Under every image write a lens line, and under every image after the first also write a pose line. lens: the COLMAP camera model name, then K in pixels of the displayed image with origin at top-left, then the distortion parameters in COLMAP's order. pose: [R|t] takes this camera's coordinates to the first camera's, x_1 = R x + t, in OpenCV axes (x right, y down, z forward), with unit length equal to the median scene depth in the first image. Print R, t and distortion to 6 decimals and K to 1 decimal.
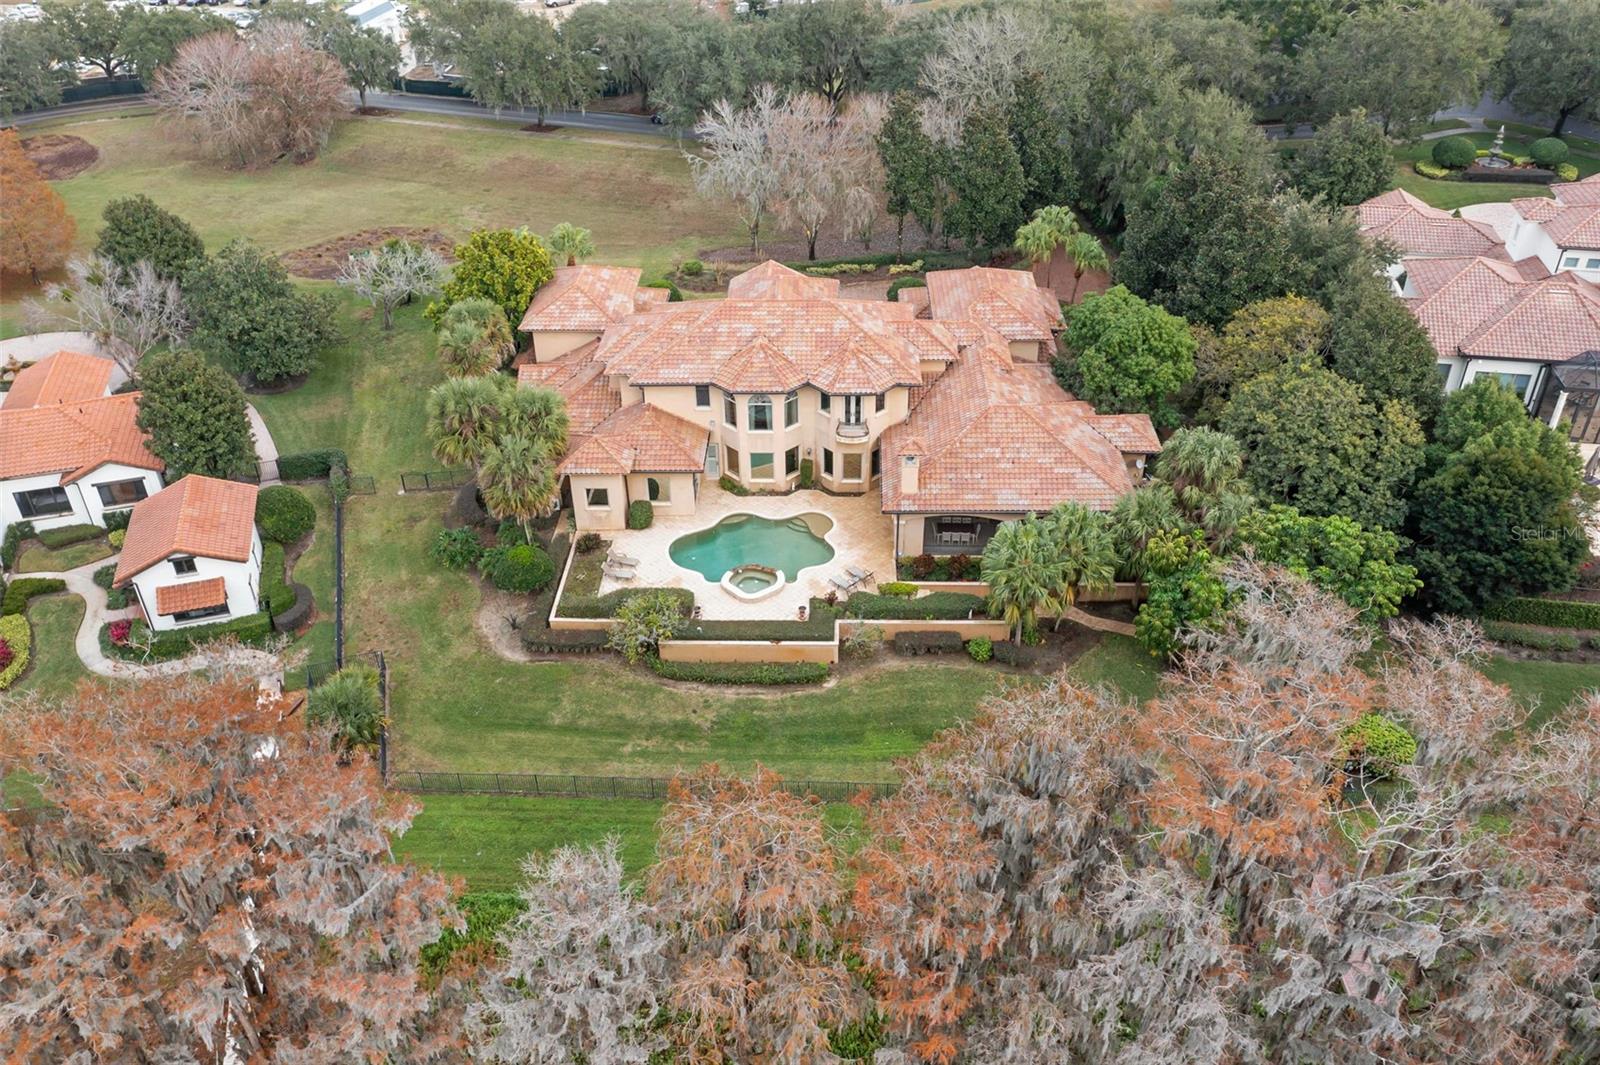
lens RADIAL K [[1269.2, 0, 800.0], [0, 1269.2, 538.1], [0, 0, 1]] dist [-0.020436, -0.011531]
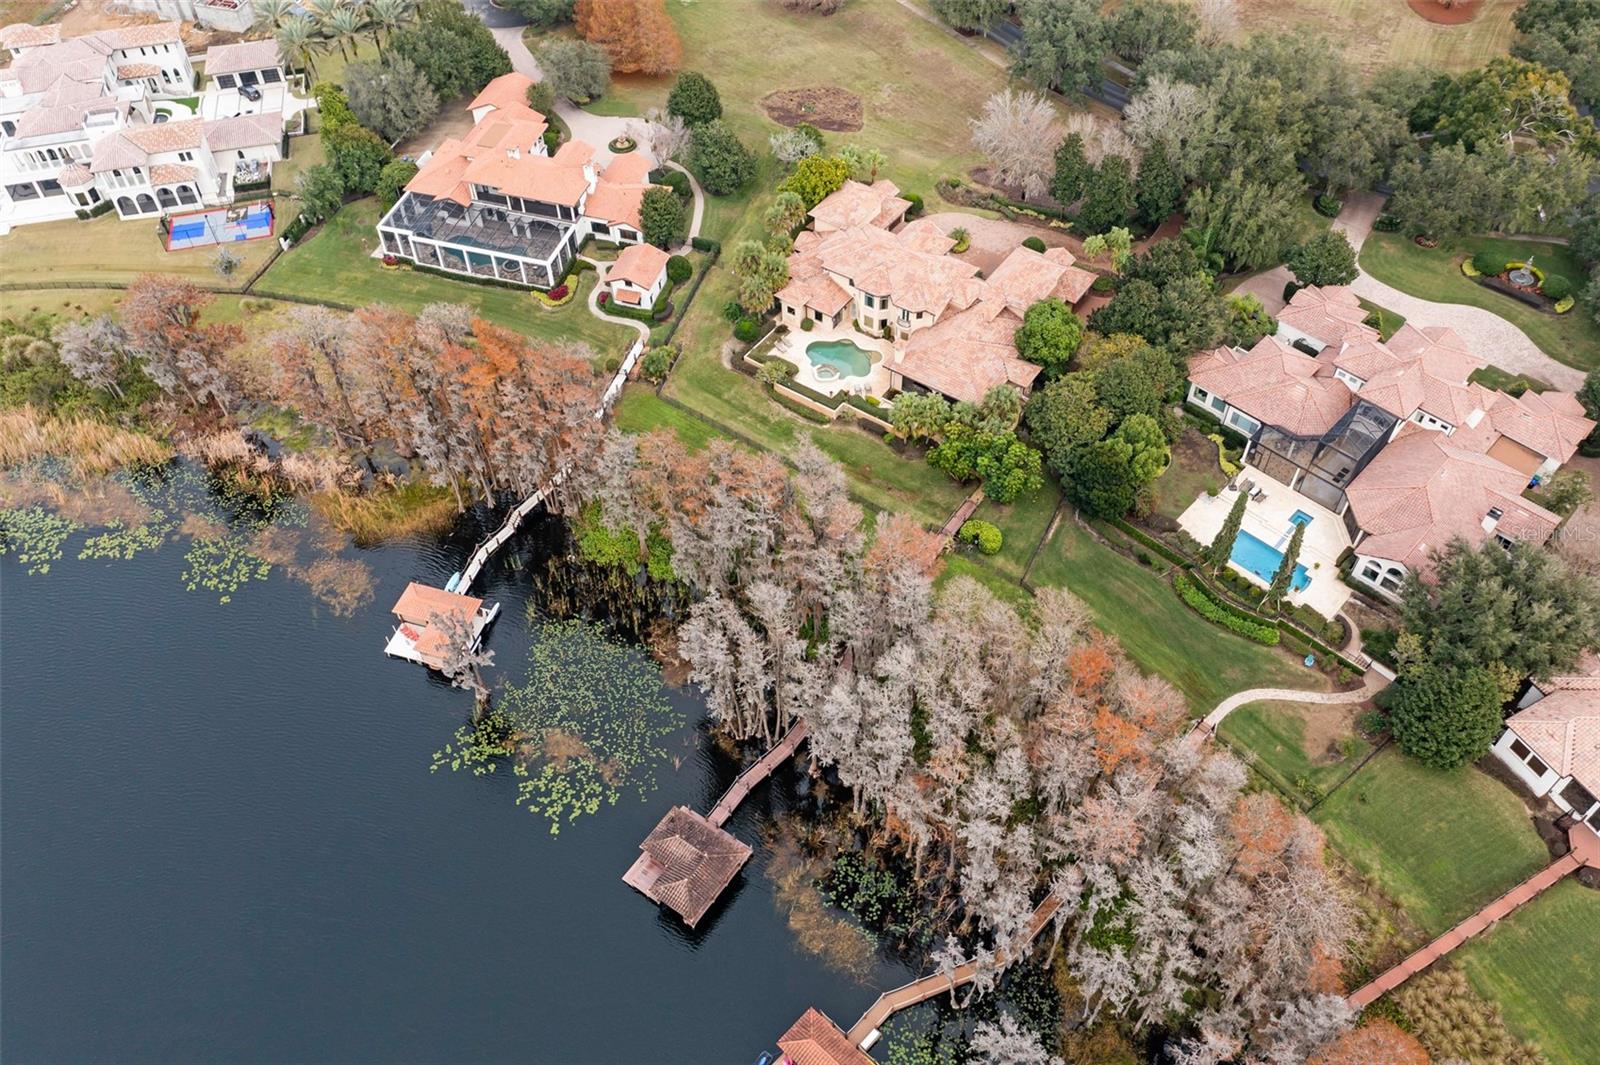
lens RADIAL K [[1269.2, 0, 800.2], [0, 1269.2, 529.8], [0, 0, 1]] dist [-0.020436, -0.011531]
pose [[0.830134, 0.425129, -0.360754, 0.834082], [-0.307857, 0.888933, 0.339149, -0.456427], [0.464868, -0.170478, 0.868812, -1.024465]]
